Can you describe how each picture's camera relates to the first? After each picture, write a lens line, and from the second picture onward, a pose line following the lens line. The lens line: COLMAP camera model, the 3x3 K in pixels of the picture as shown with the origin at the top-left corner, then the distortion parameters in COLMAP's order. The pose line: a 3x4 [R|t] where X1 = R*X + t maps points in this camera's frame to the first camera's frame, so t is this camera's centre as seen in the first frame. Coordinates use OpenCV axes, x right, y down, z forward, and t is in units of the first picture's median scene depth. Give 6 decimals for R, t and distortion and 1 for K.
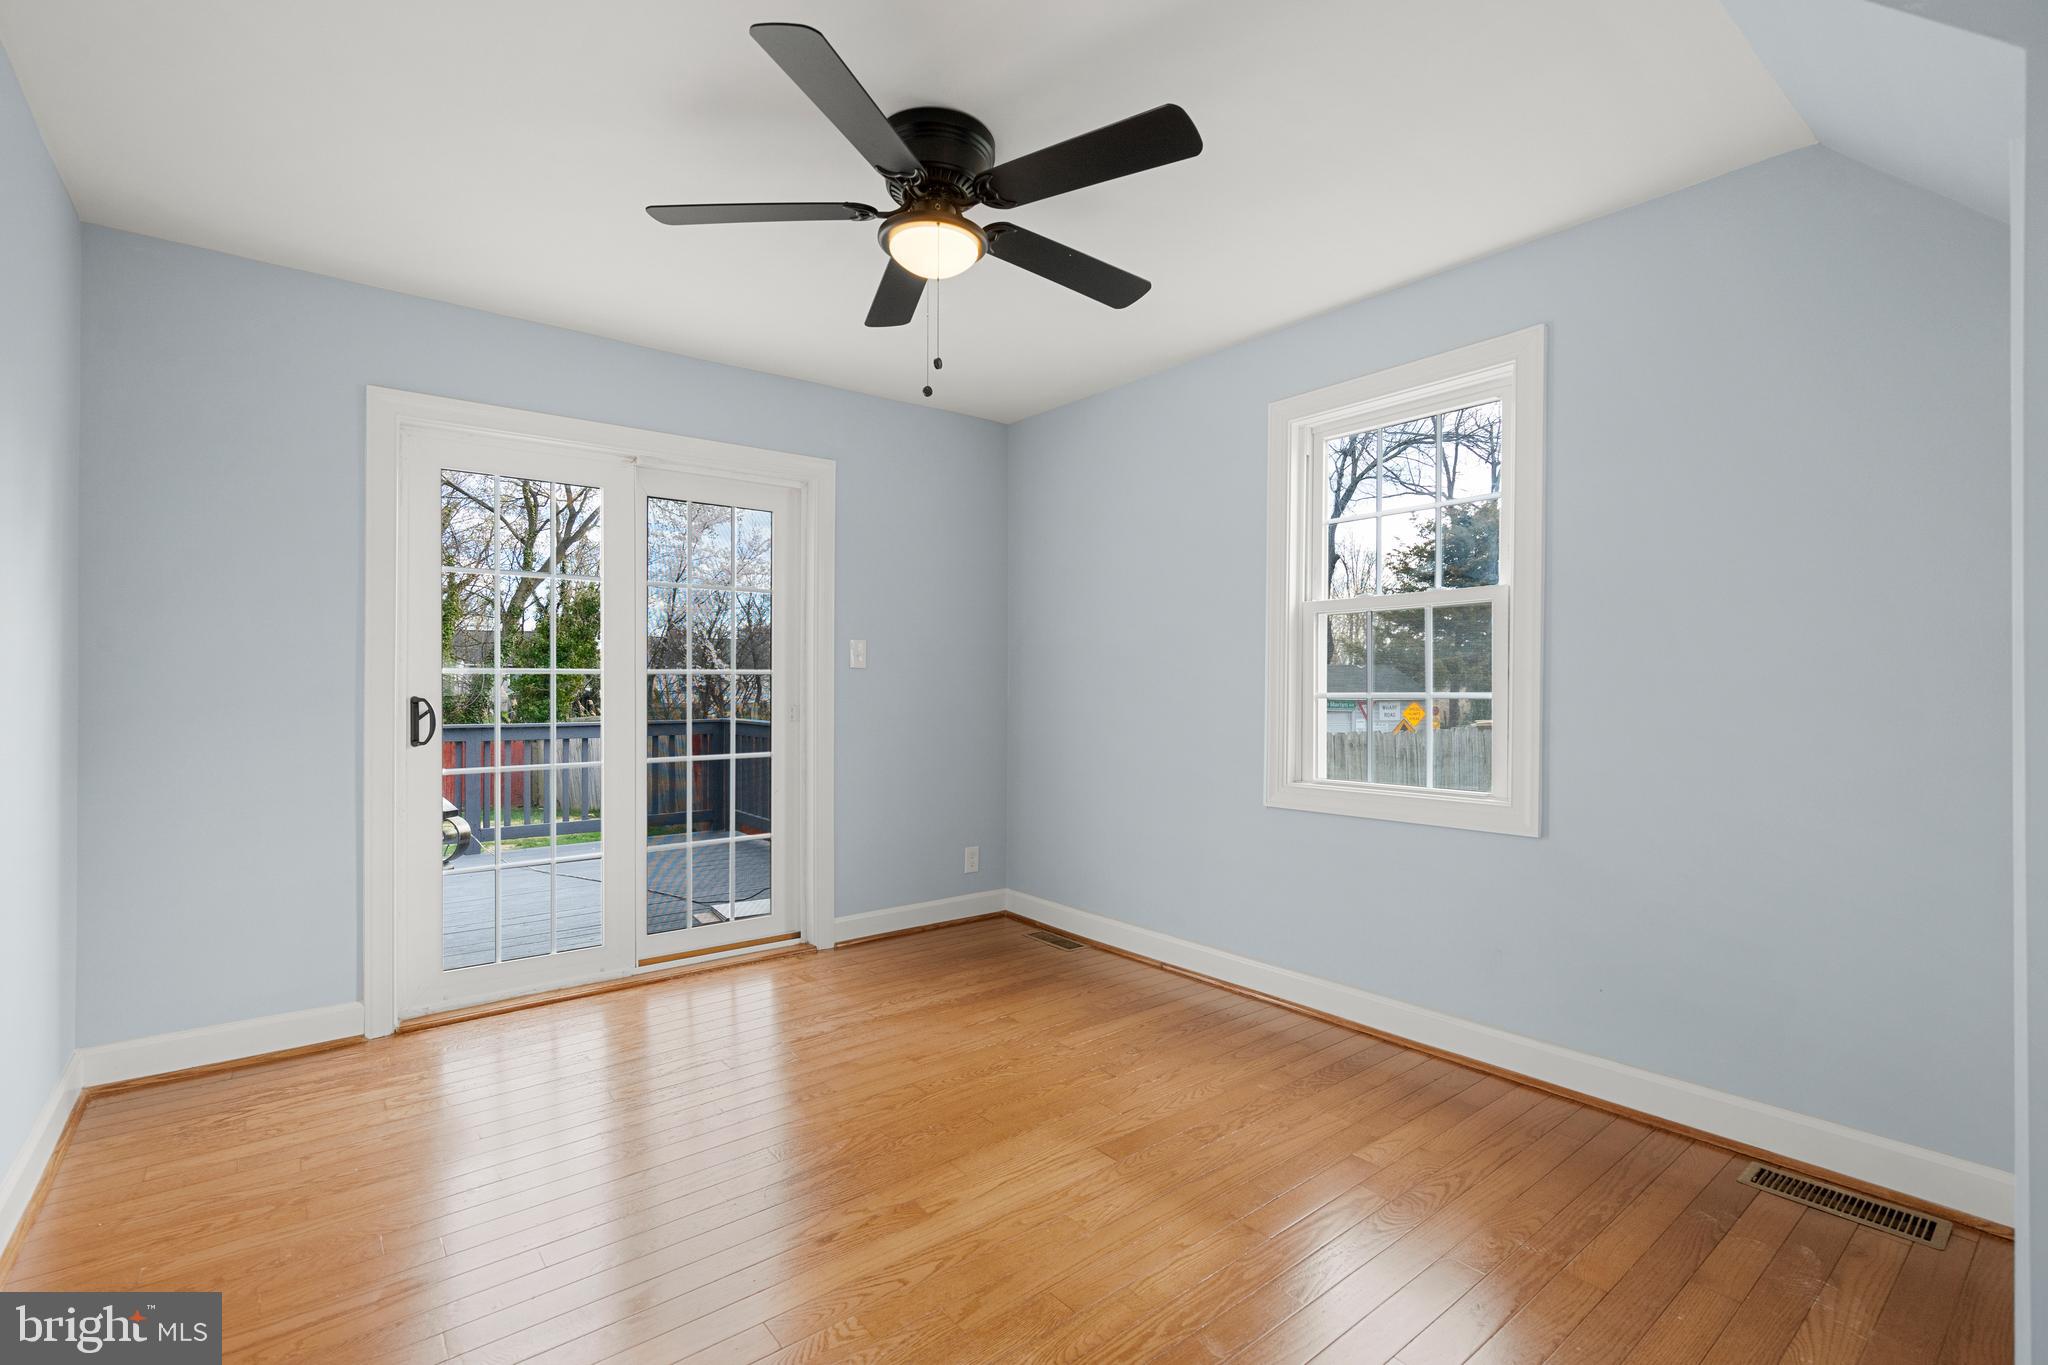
lens RADIAL K [[946.1, 0, 1007.3], [0, 946.1, 692.1], [0, 0, 1]] dist [-0.004047, 0.003676]
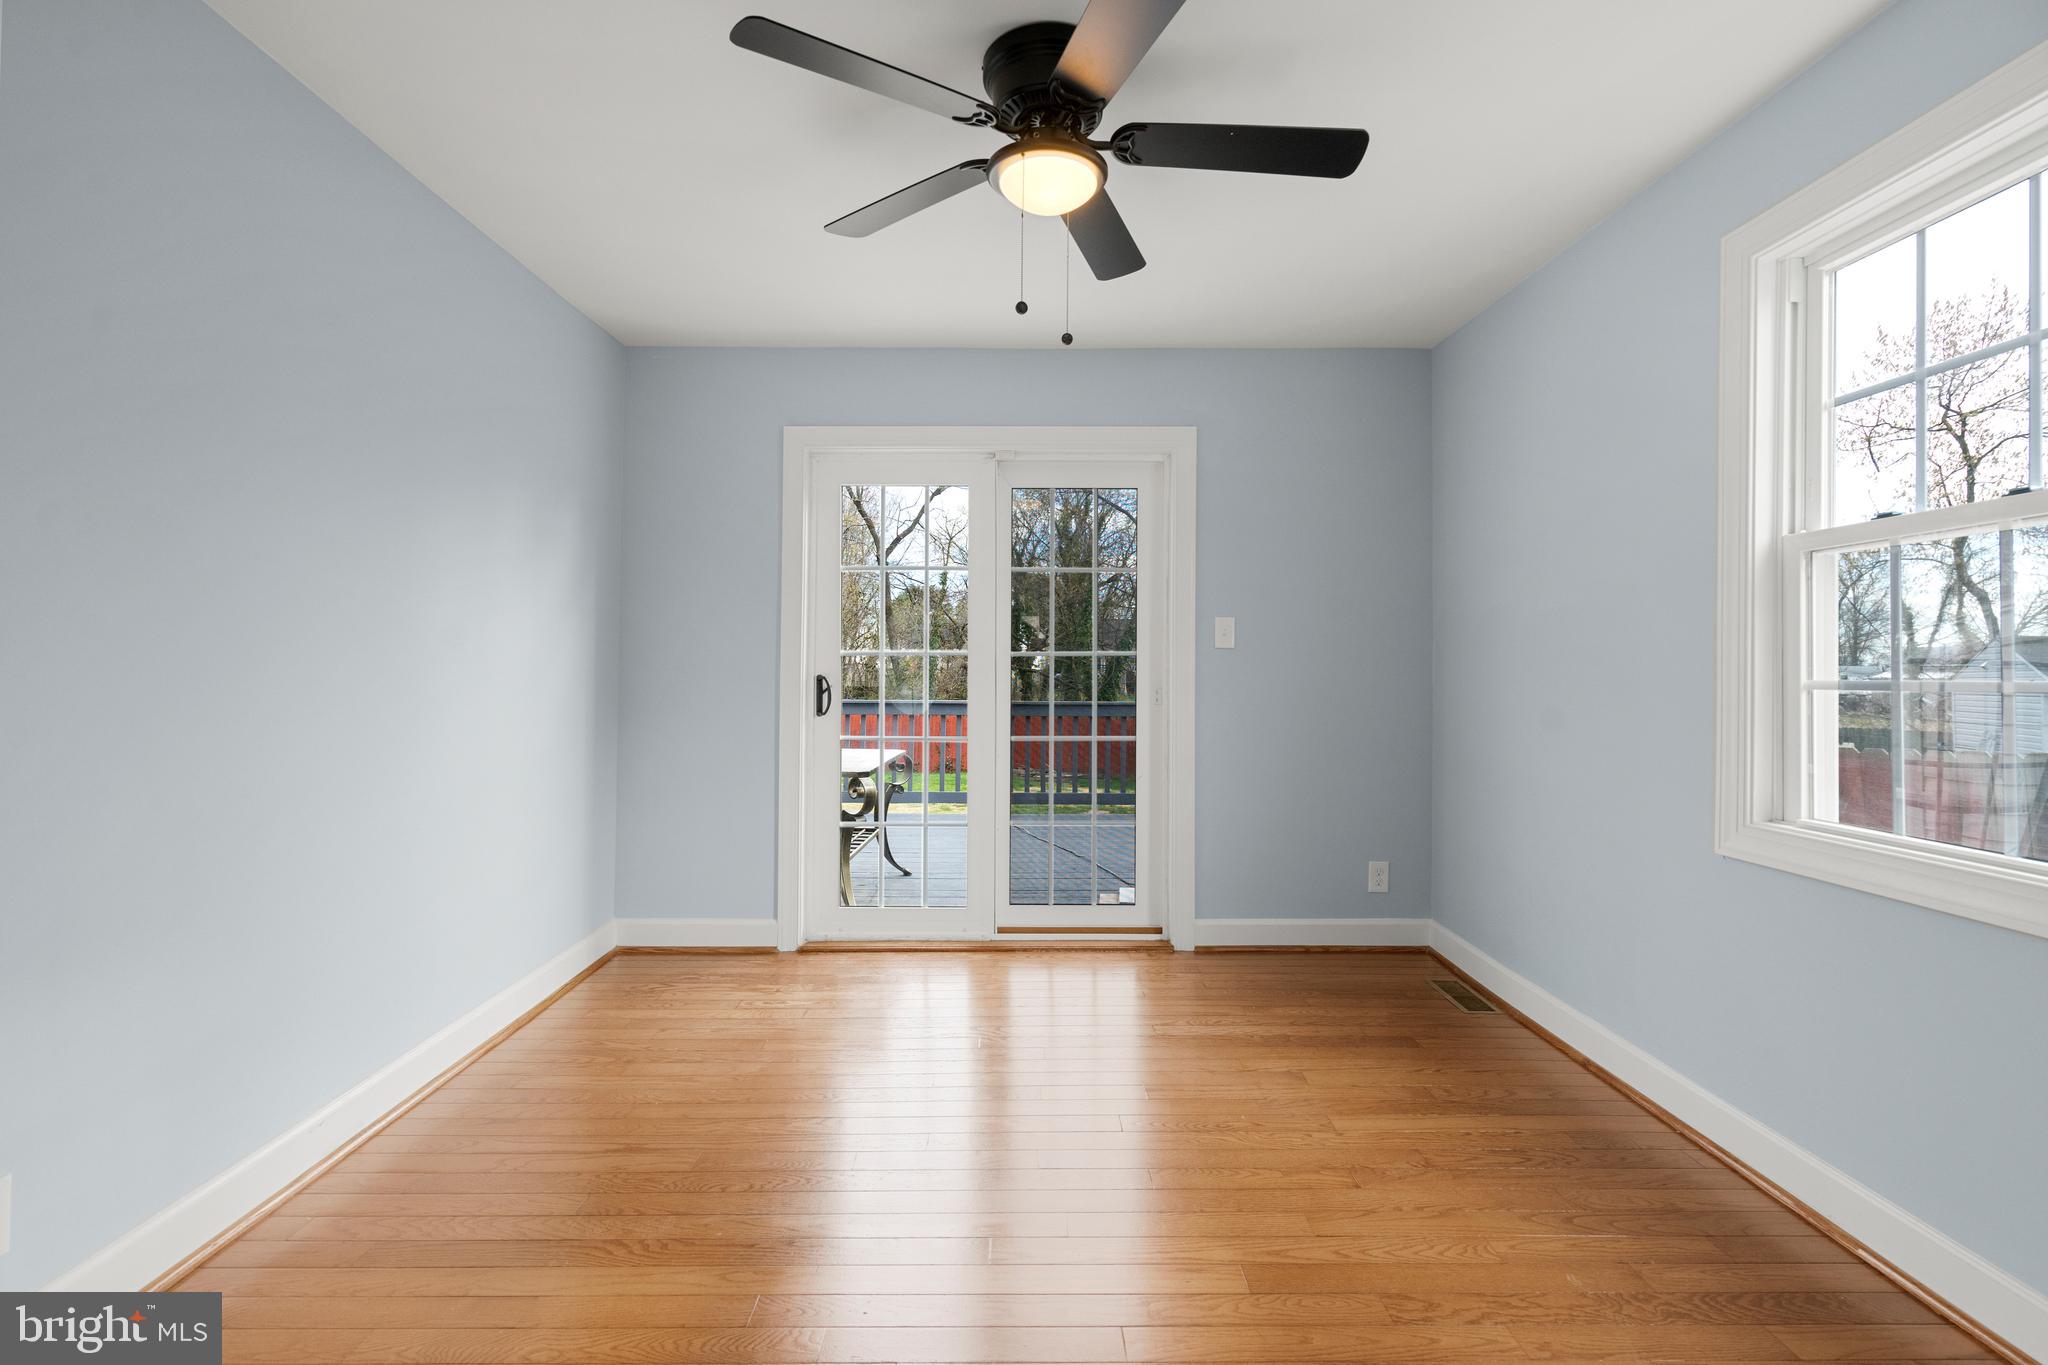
lens RADIAL K [[946.1, 0, 1018.2], [0, 946.1, 659.4], [0, 0, 1]] dist [-0.004047, 0.003676]
pose [[0.781220, -0.002856, -0.624250, 0.293033], [-0.007297, 0.999879, -0.013706, -0.001314], [0.624213, 0.015262, 0.781105, 0.184898]]
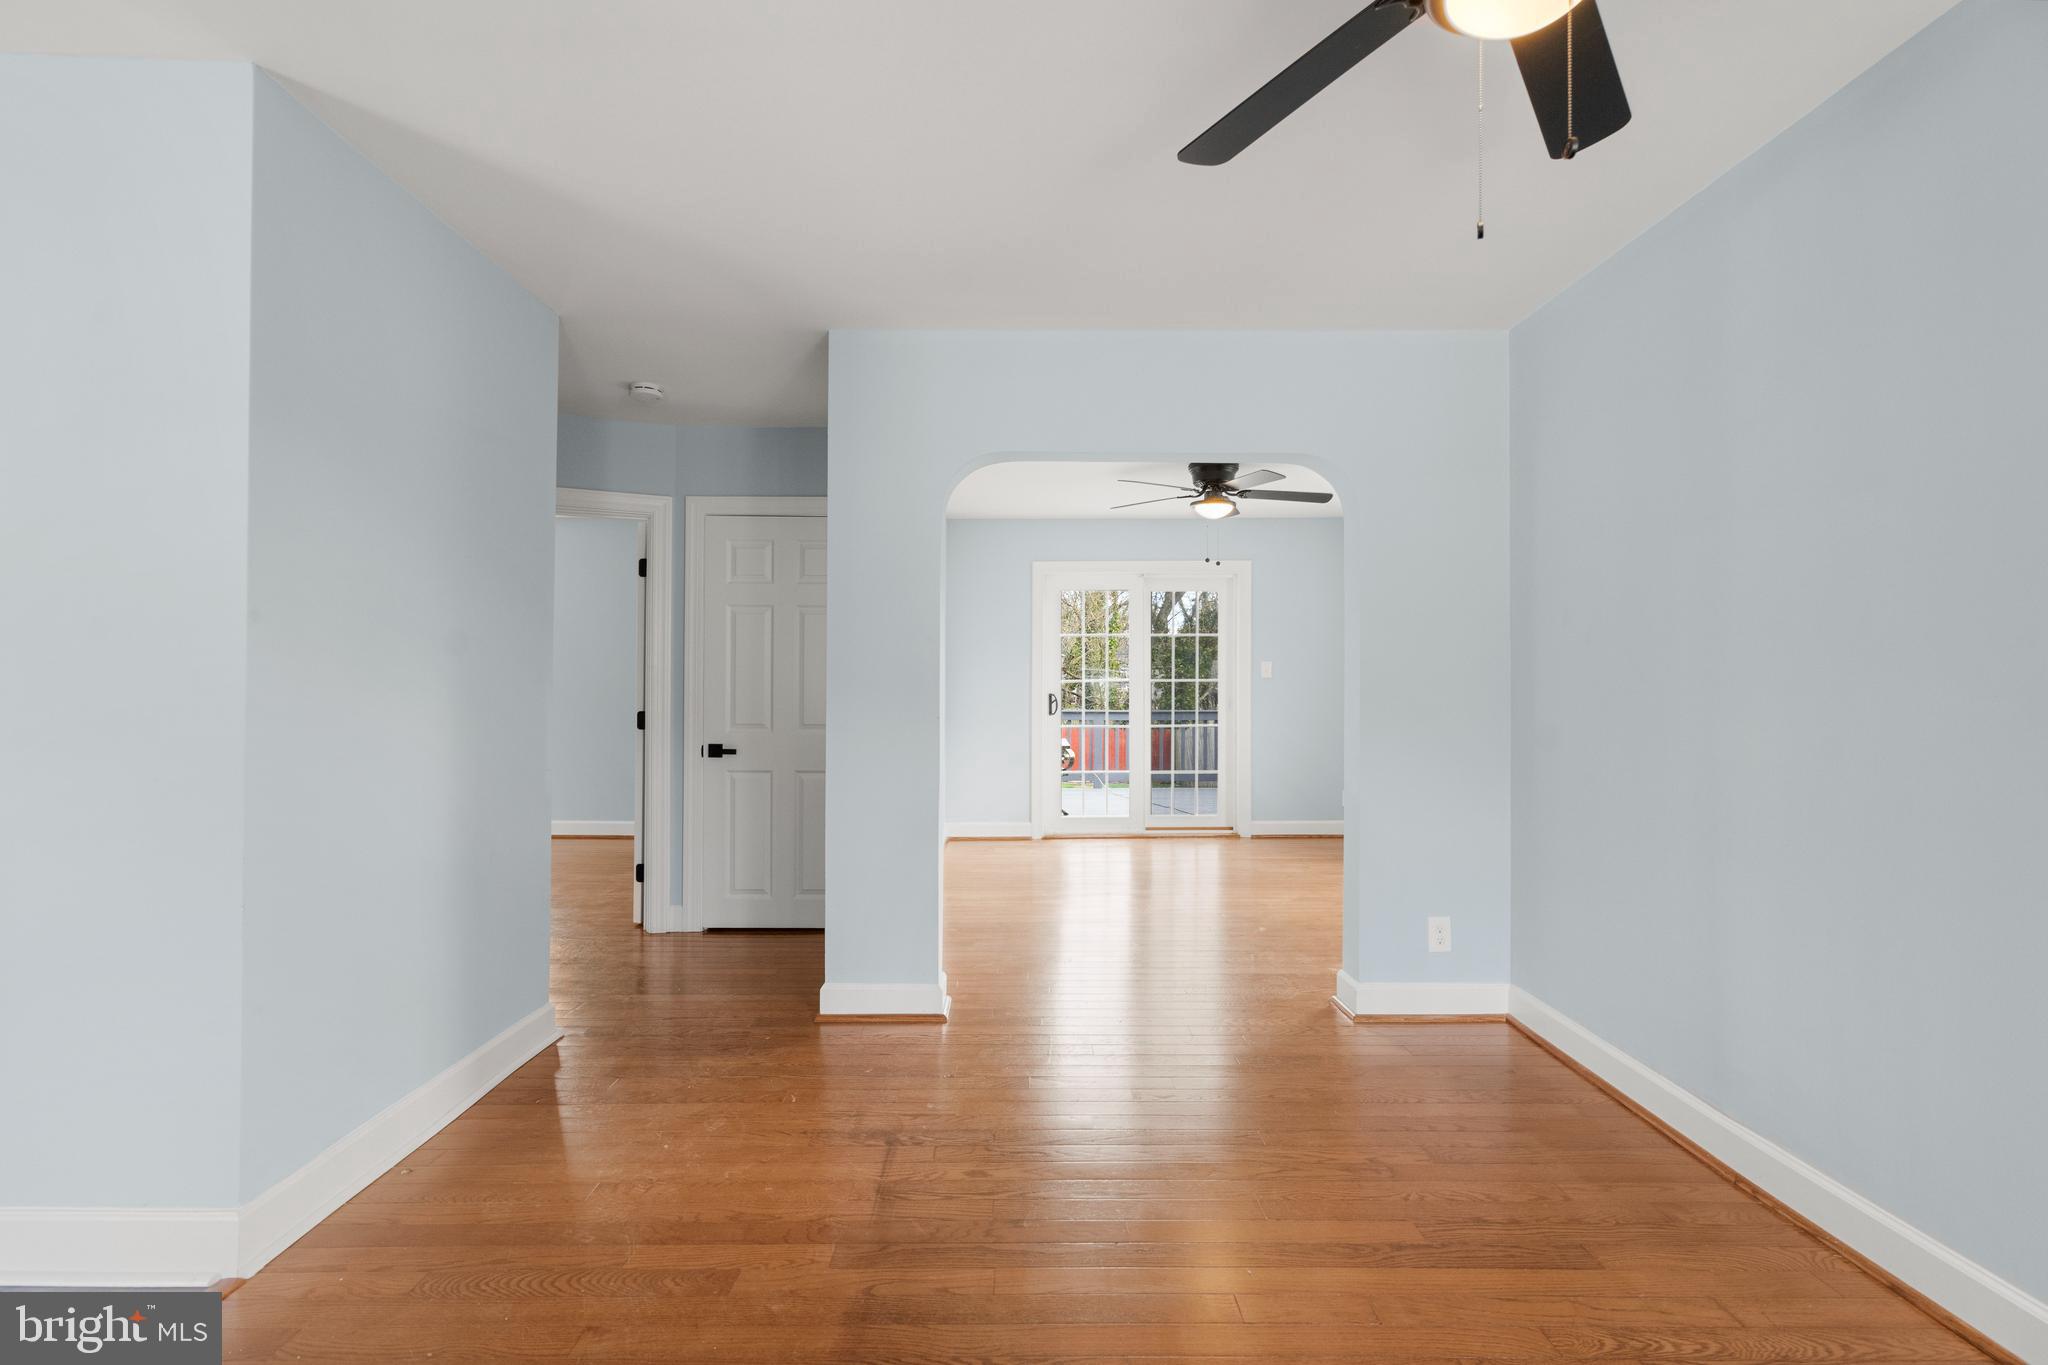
lens RADIAL K [[946.1, 0, 1014.8], [0, 946.1, 676.2], [0, 0, 1]] dist [-0.004047, 0.003676]
pose [[0.781585, 0.000527, -0.623799, 0.644350], [-0.004206, 0.999981, -0.004425, -0.022810], [0.623785, 0.006082, 0.781573, -0.739109]]
